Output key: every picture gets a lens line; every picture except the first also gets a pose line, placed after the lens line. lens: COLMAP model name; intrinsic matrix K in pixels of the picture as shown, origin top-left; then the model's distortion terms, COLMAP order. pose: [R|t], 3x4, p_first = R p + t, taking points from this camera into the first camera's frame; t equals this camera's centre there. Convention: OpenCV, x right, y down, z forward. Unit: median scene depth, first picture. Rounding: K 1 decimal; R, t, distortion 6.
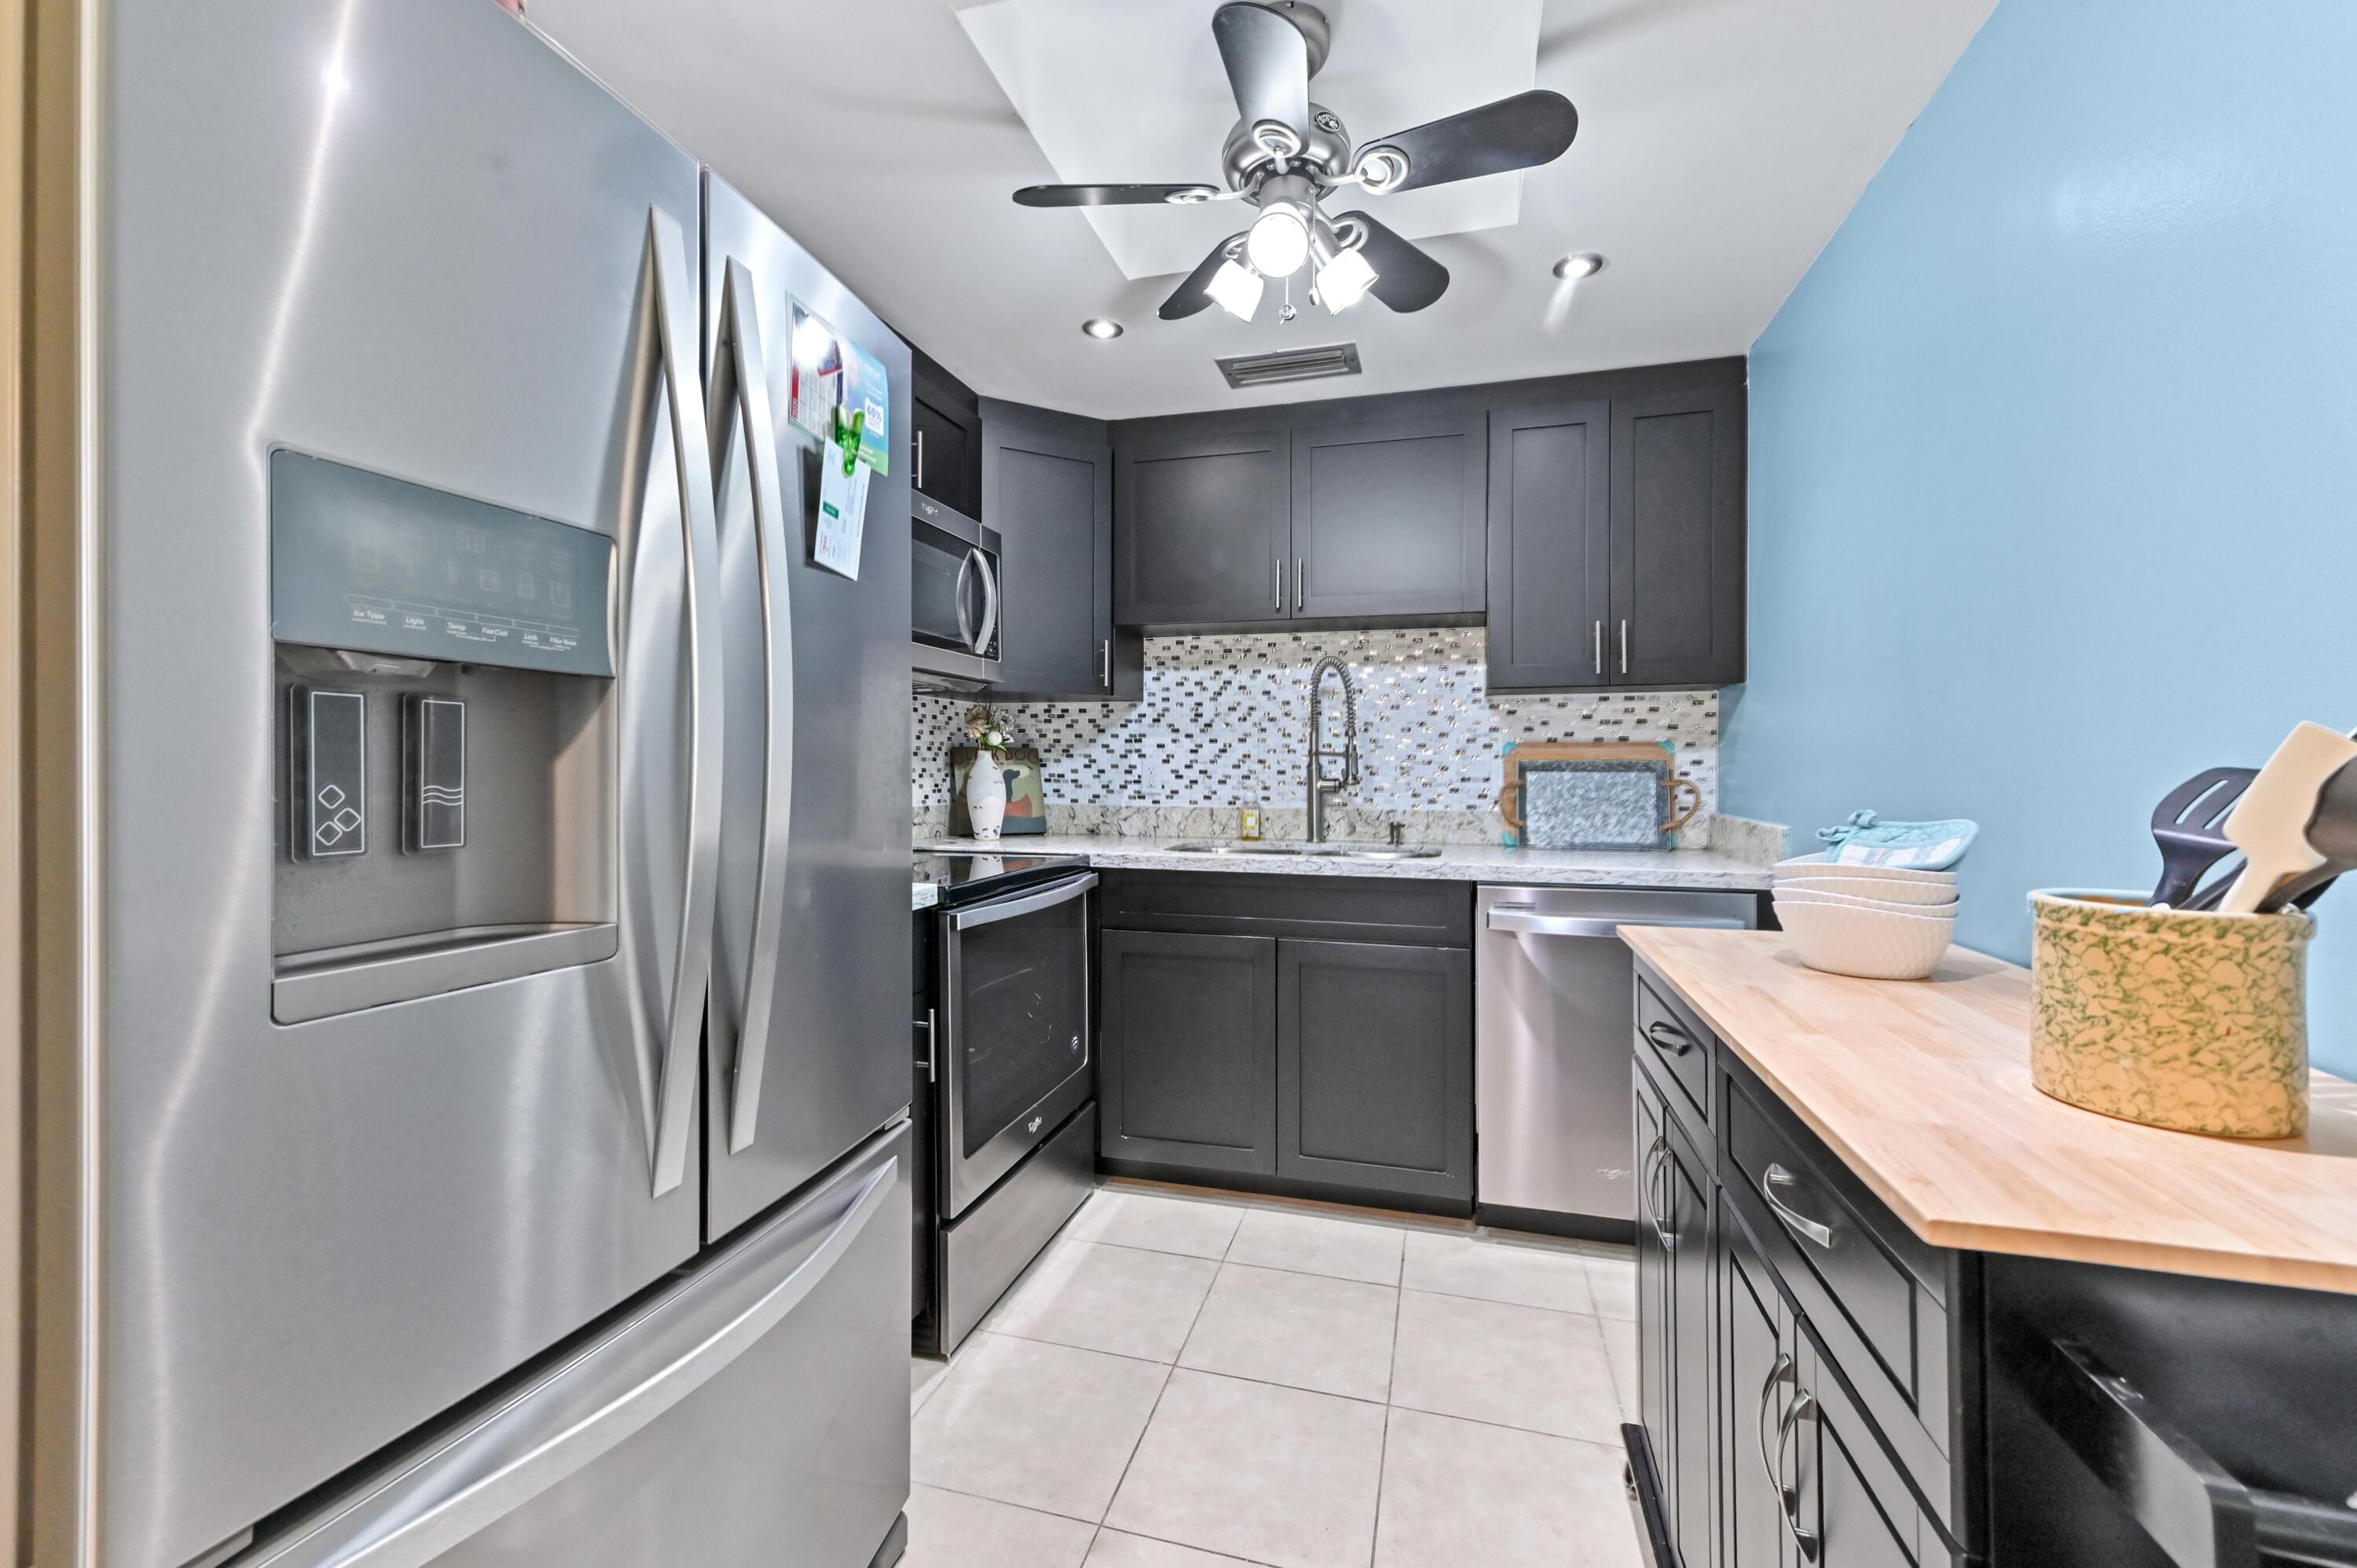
lens RADIAL K [[950.7, 0, 1184.3], [0, 950.7, 763.0], [0, 0, 1]] dist [0.015910, -0.000140]
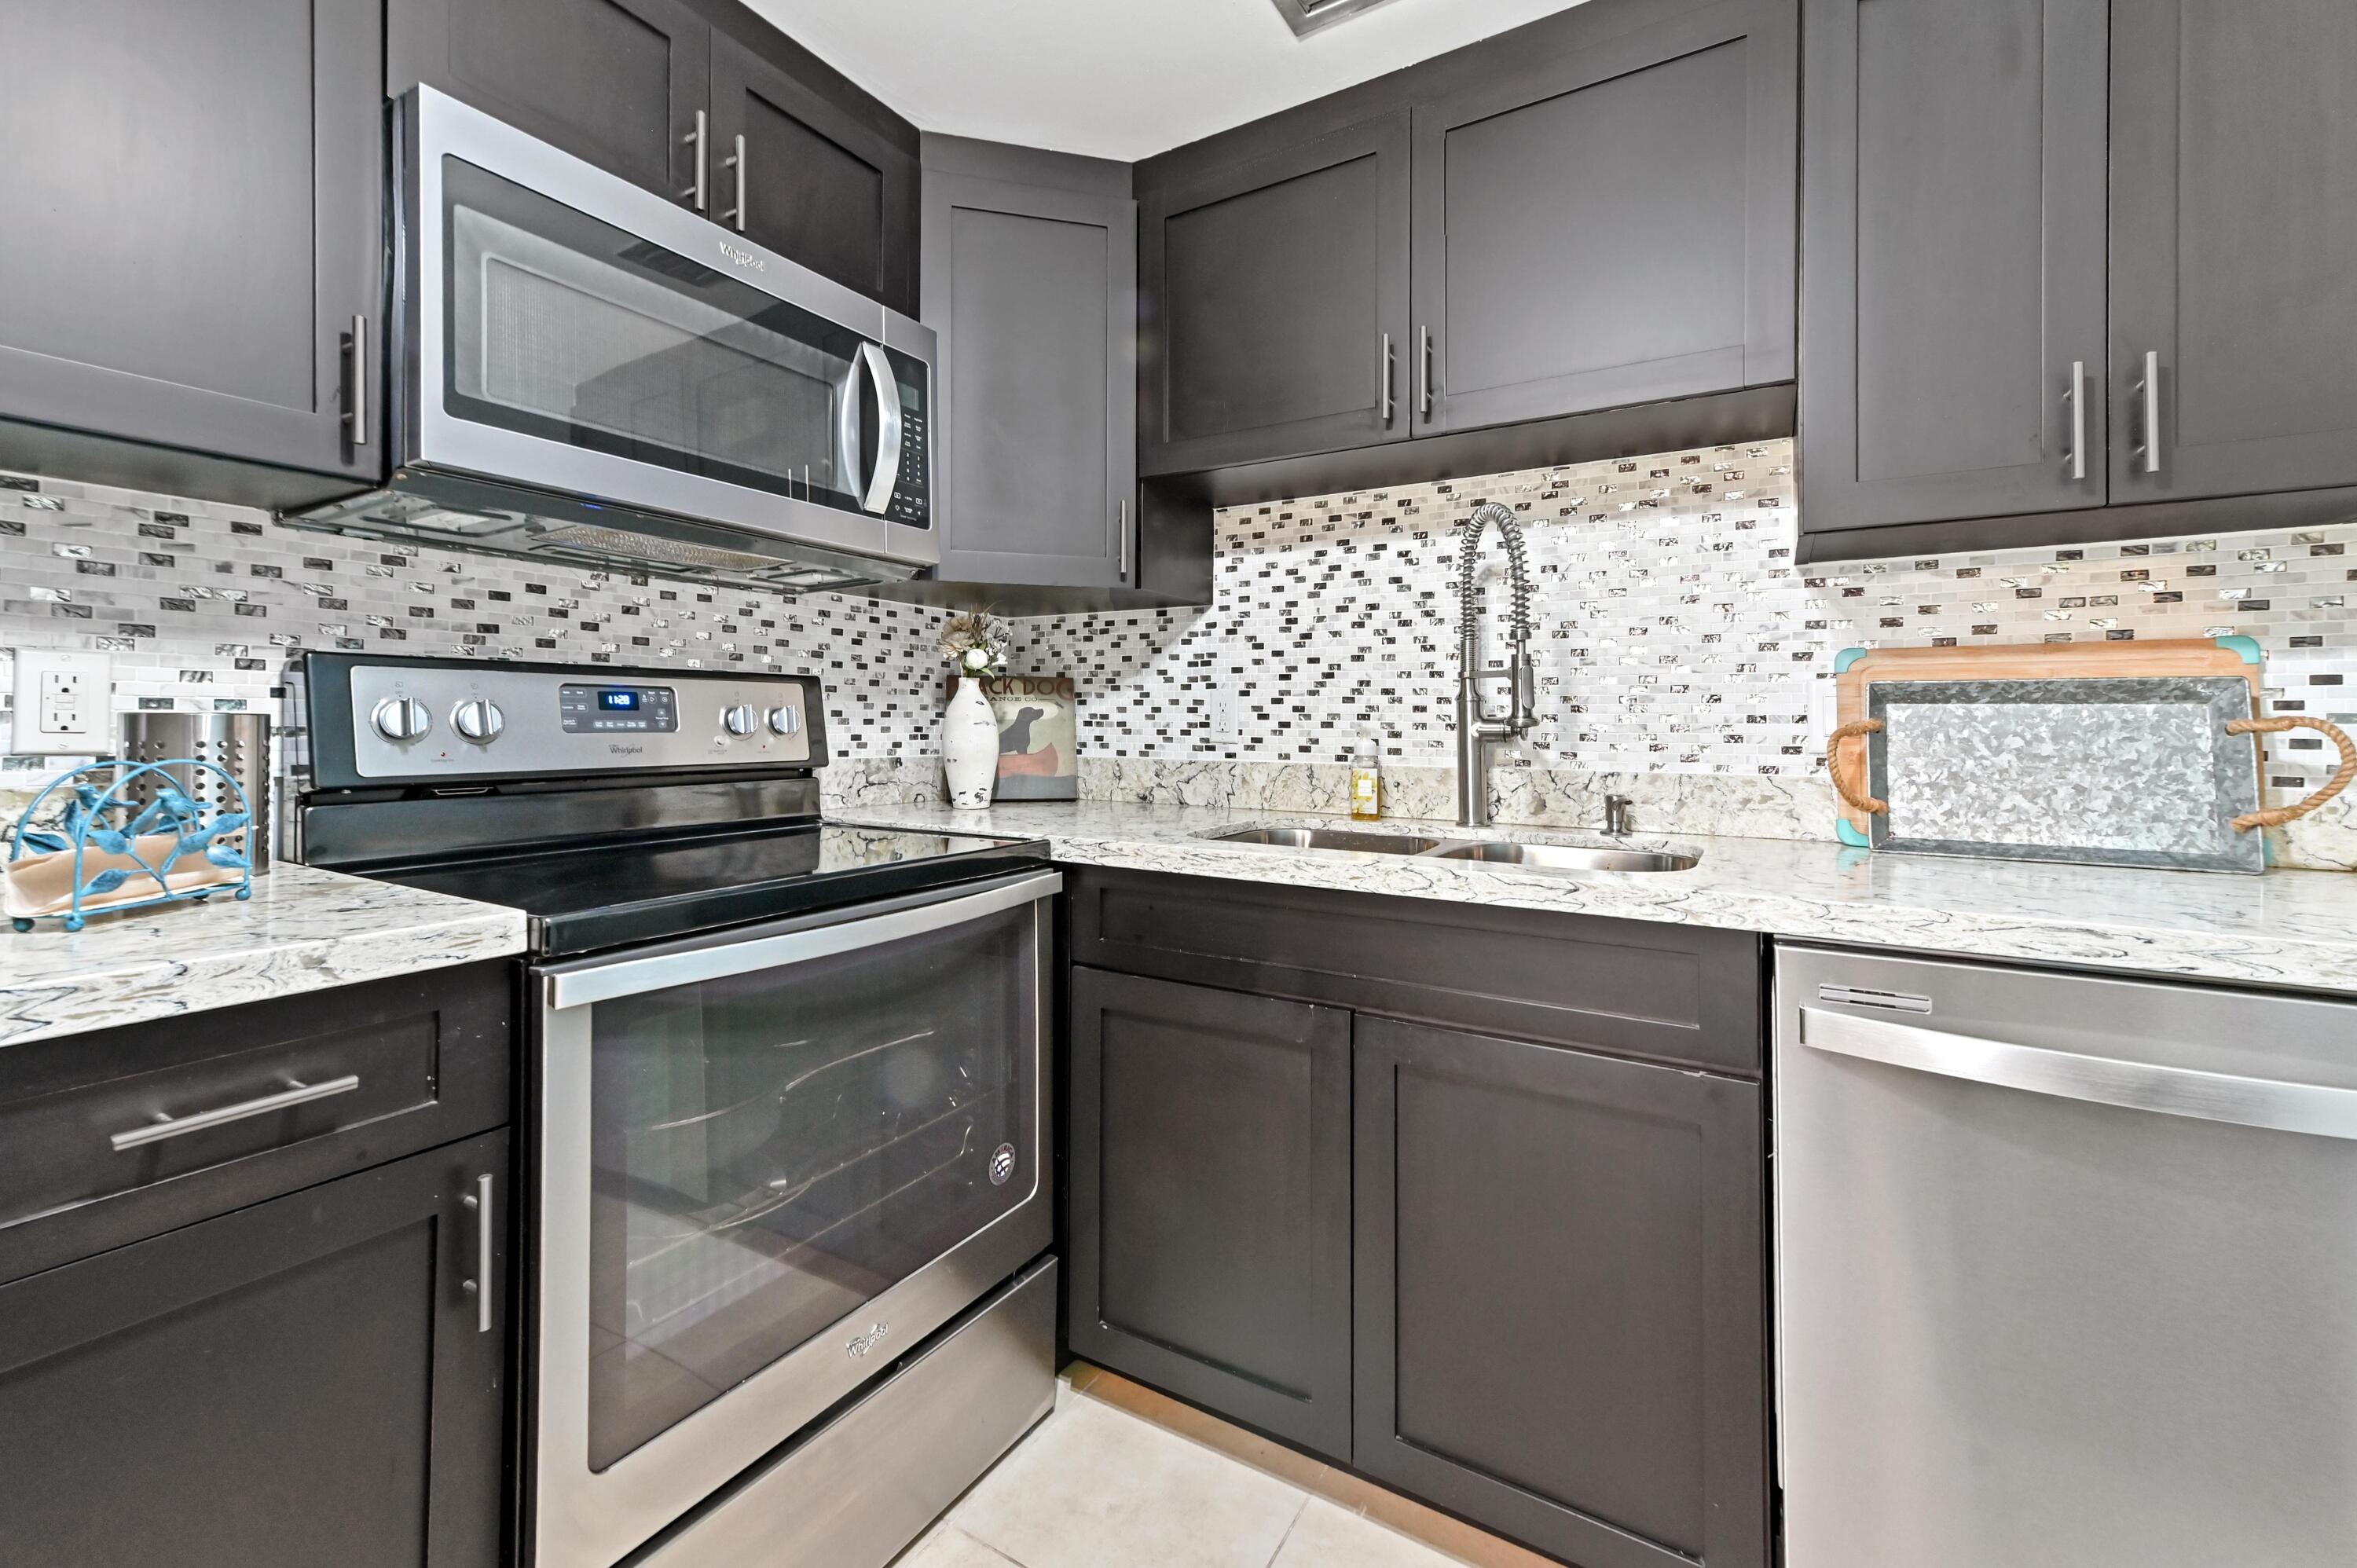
lens RADIAL K [[955.9, 0, 1189.0], [0, 955.9, 708.7], [0, 0, 1]] dist [0.014211, 0.000199]
pose [[0.964787, -0.003440, -0.263010, 0.120339], [0.000394, 0.999932, -0.011635, 0.016861], [0.263032, 0.011121, 0.964723, 0.365099]]
